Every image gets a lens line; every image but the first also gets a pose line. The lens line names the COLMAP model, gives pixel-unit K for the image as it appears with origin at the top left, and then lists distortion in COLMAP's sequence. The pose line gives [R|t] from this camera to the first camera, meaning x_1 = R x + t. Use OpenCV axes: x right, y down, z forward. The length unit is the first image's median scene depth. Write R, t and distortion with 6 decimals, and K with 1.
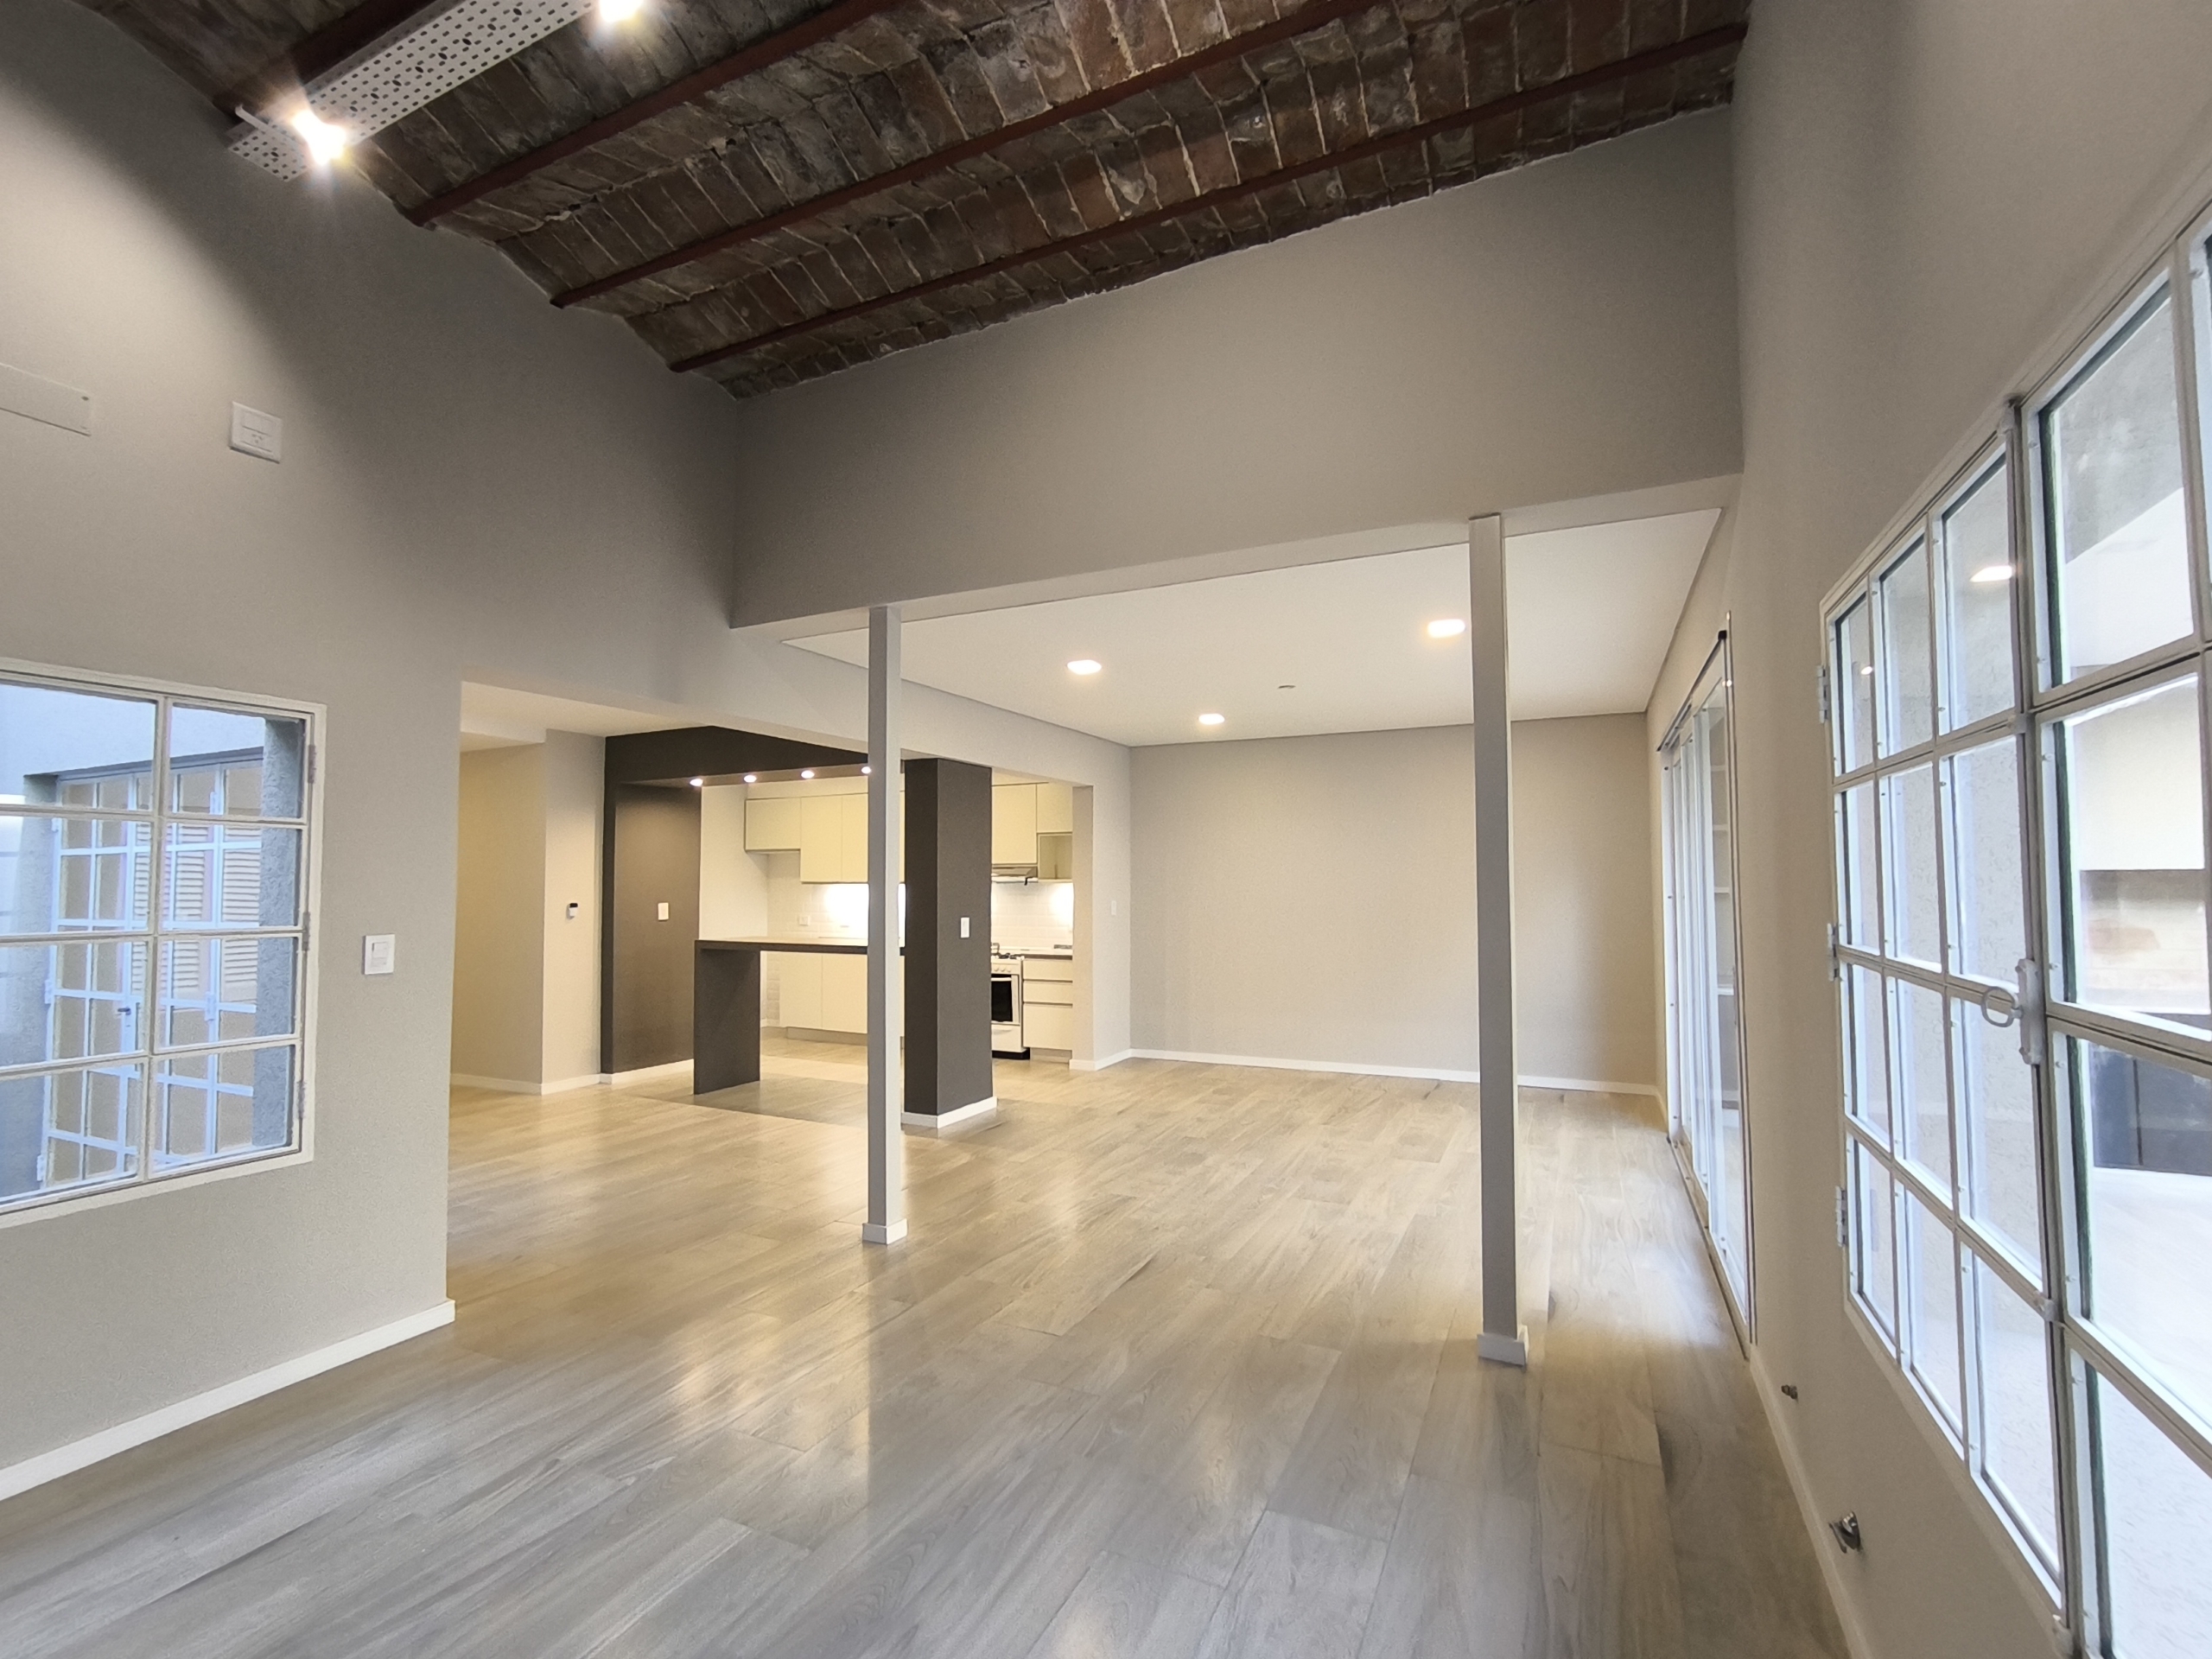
lens RADIAL K [[1001.0, 0, 1091.2], [0, 1001.0, 841.0], [0, 0, 1]] dist [-0.000850, -0.000267]
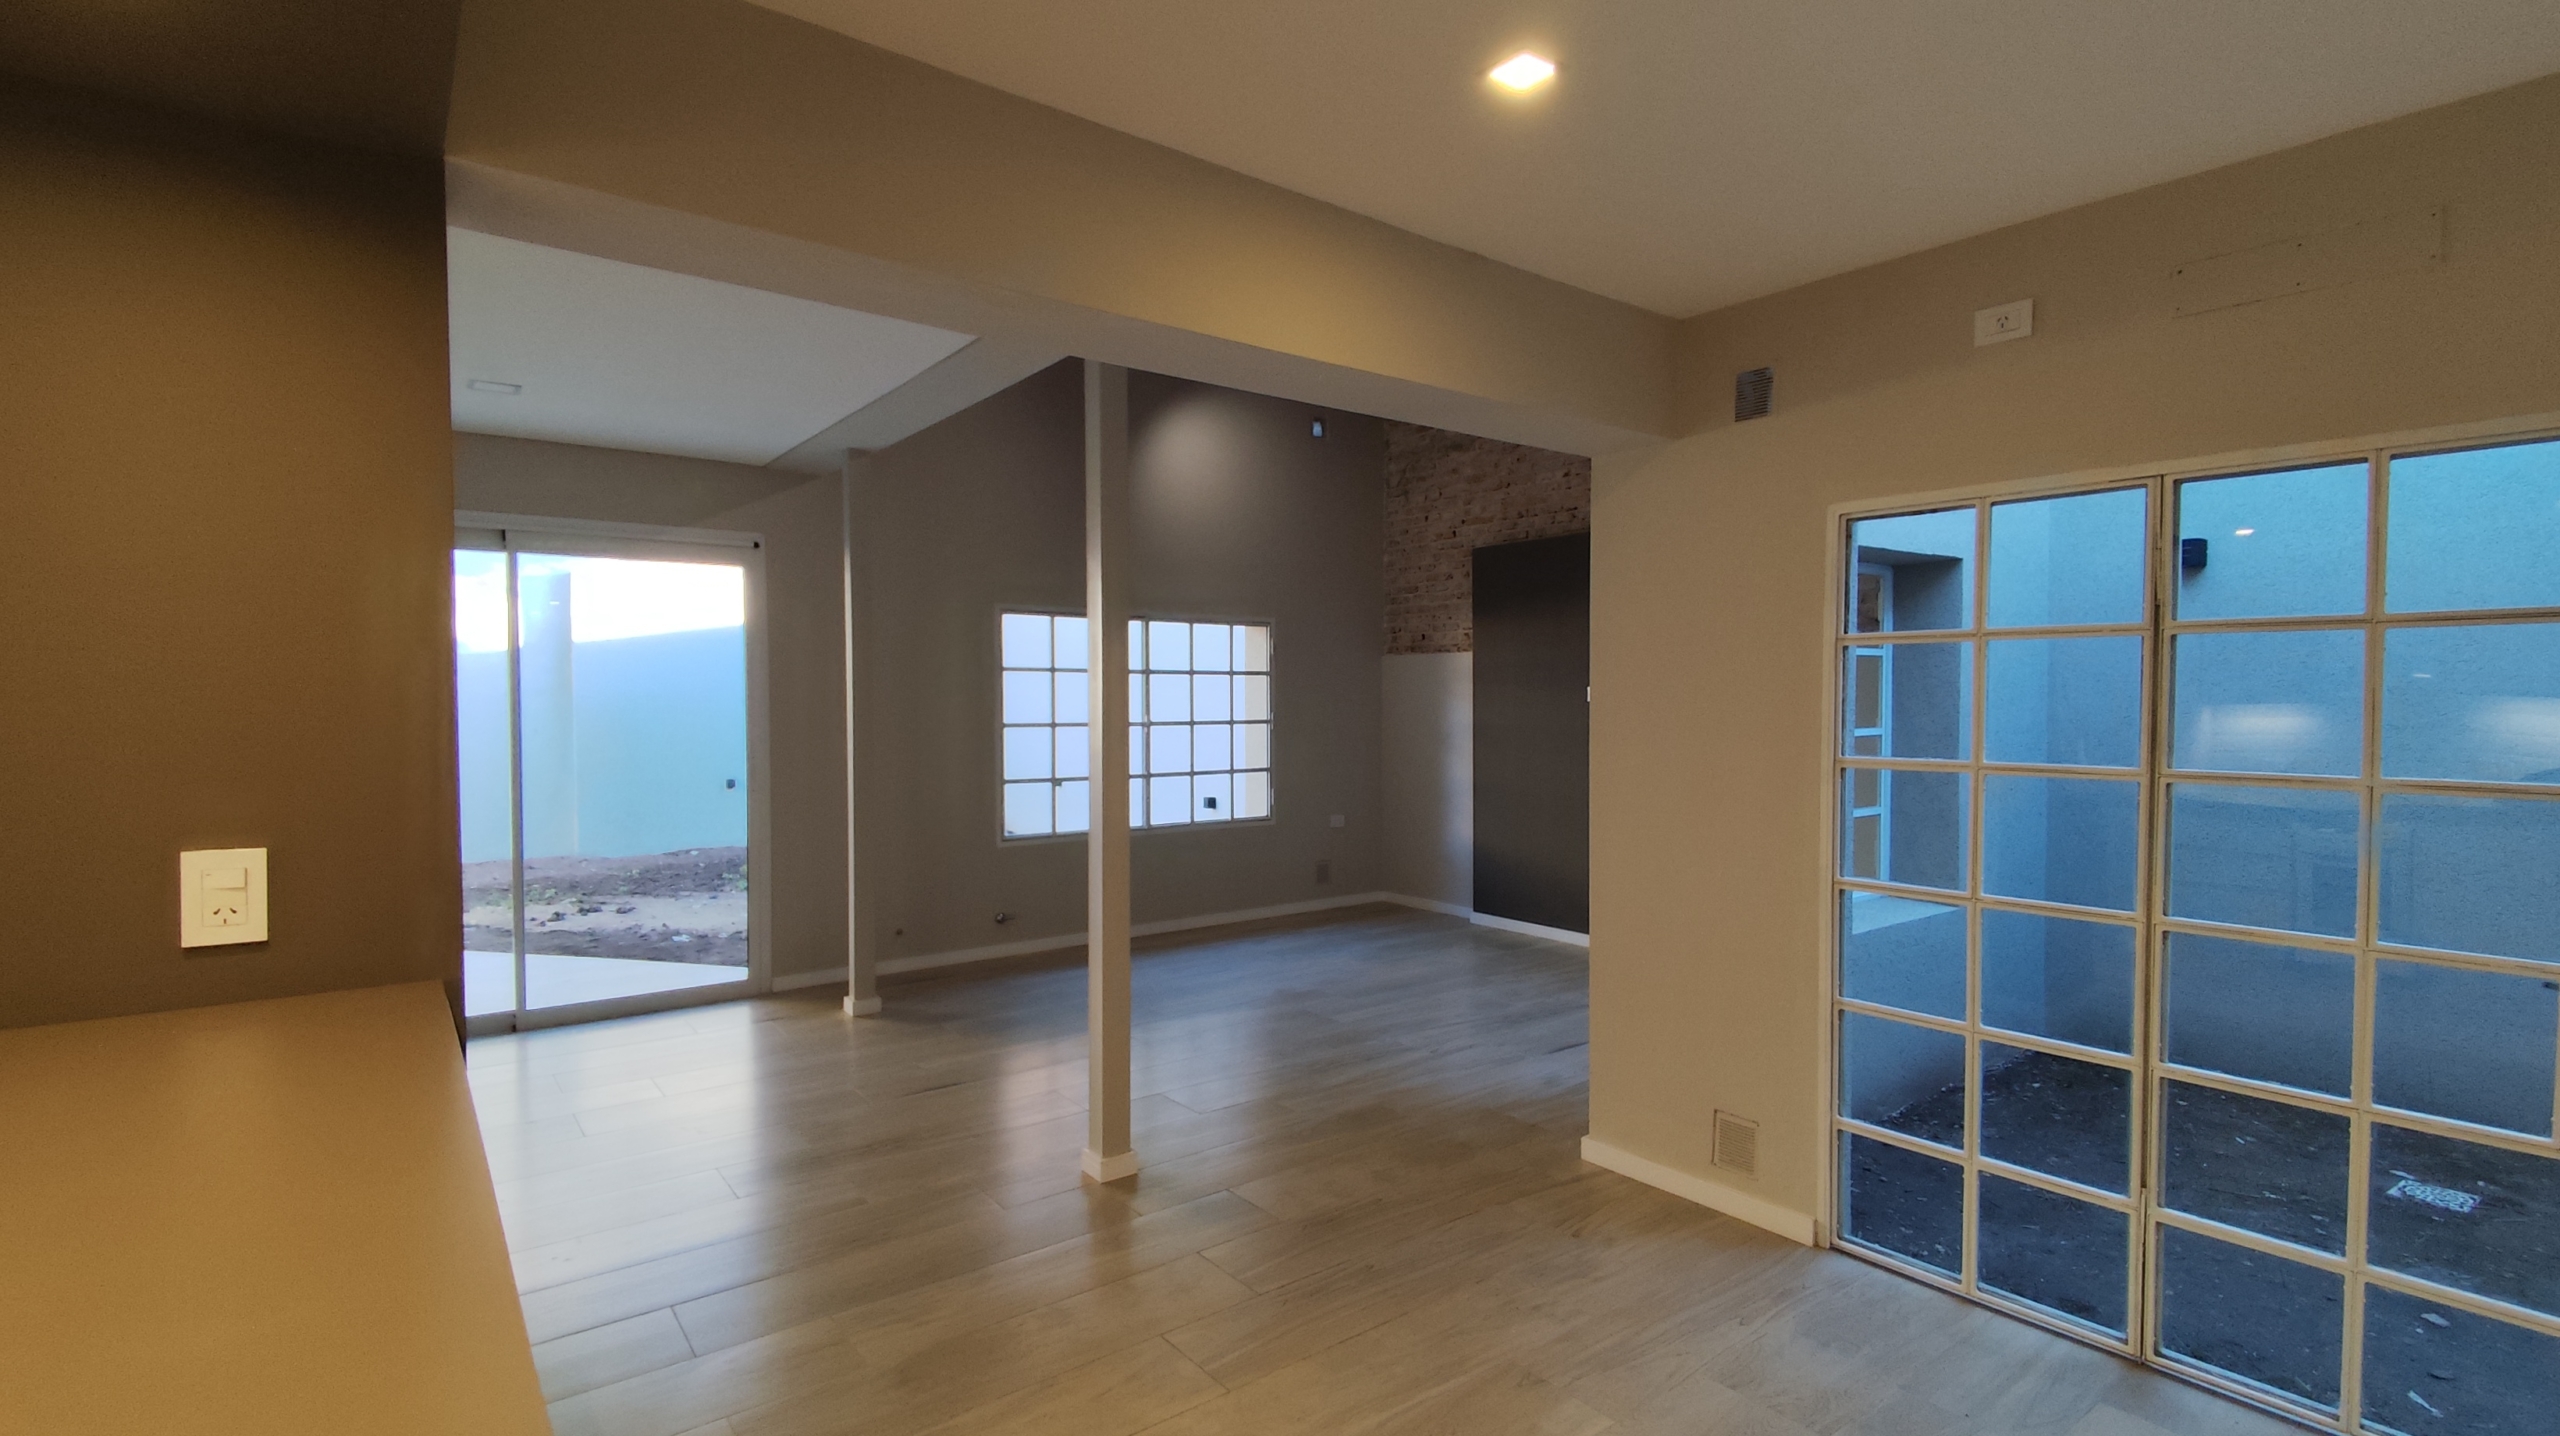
lens RADIAL K [[1183.3, 0, 1283.9], [0, 1183.3, 739.2], [0, 0, 1]] dist [0.056885, -0.038140]
pose [[-0.897923, -0.015703, 0.439873, -1.138805], [-0.021771, 0.999725, -0.008754, 0.120374], [-0.439615, -0.017437, -0.898017, 2.800154]]
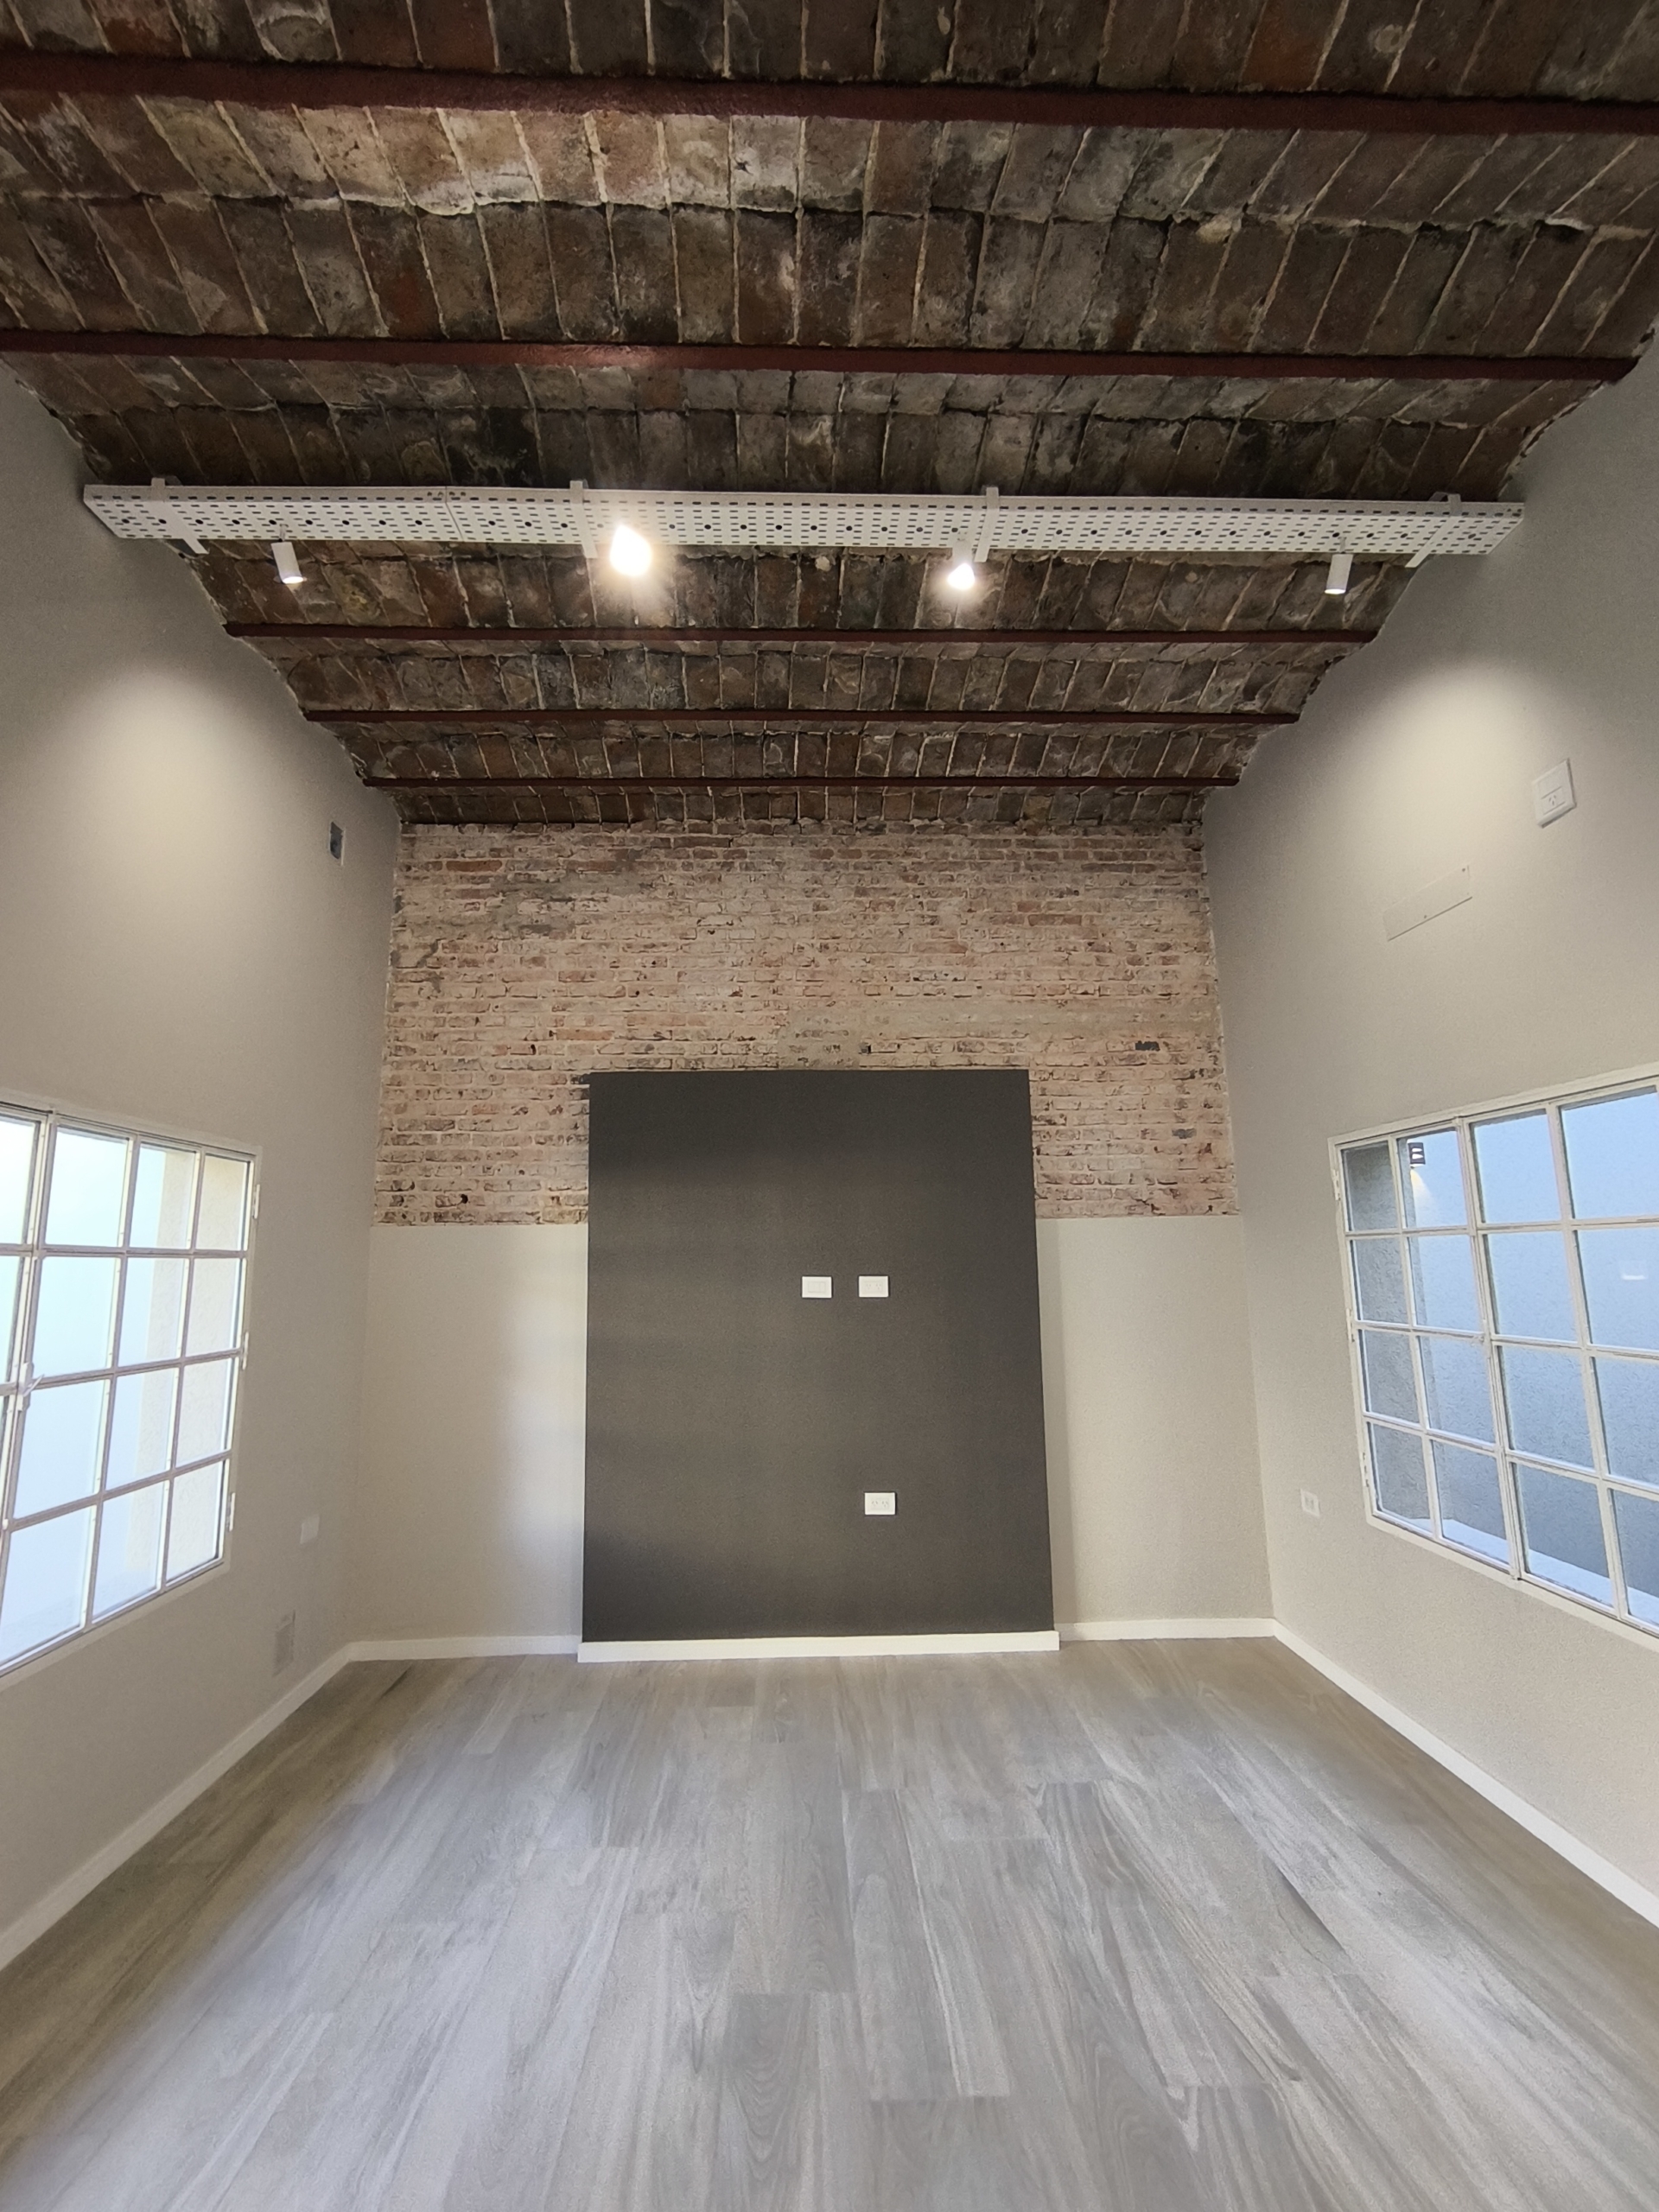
lens RADIAL K [[1001.0, 0, 829.5], [0, 1001.0, 1106.0], [0, 0, 1]] dist [-0.000850, -0.000267]
pose [[-0.884146, -0.061462, -0.463150, 0.175727], [0.040208, 0.977622, -0.206492, 0.034537], [0.465477, -0.201192, -0.861889, 1.594637]]
